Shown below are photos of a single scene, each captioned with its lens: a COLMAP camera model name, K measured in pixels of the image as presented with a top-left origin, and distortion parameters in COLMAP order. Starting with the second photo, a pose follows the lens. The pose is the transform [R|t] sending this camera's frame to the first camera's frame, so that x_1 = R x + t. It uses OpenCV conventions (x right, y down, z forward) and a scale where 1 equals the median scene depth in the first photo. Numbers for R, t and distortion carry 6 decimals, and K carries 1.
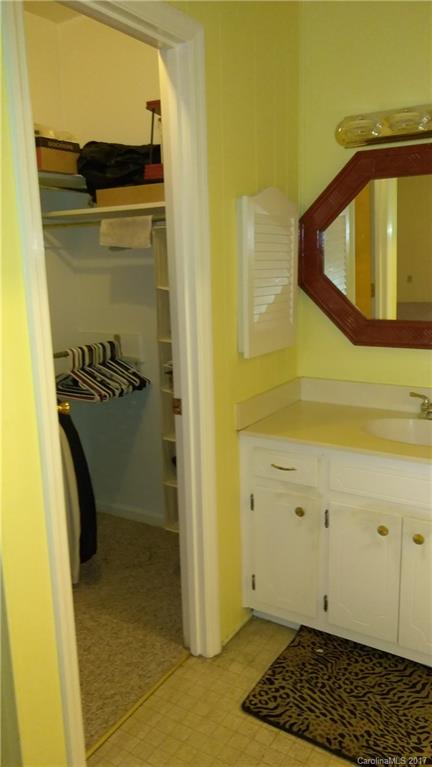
lens RADIAL K [[593.2, 0, 216.0], [0, 593.2, 383.5], [0, 0, 1]] dist [0.013827, -0.003580]
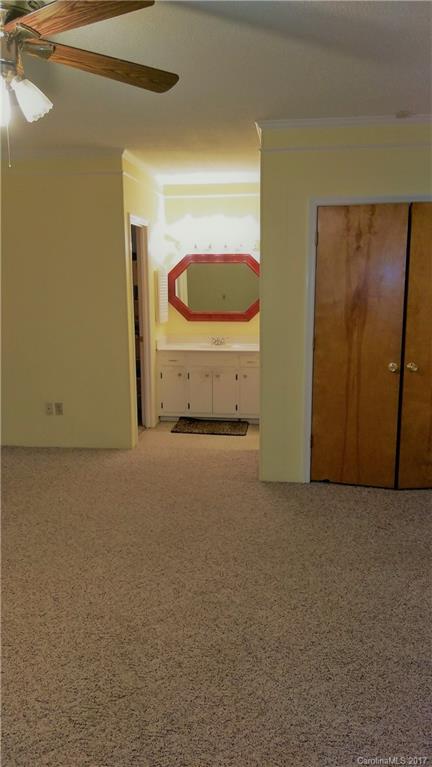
lens RADIAL K [[593.2, 0, 216.0], [0, 593.2, 383.5], [0, 0, 1]] dist [0.013827, -0.003580]
pose [[0.907856, -0.061565, 0.414738, -0.930445], [0.070053, 0.997529, -0.005267, 0.286418], [-0.413389, 0.033835, 0.909926, -1.790032]]
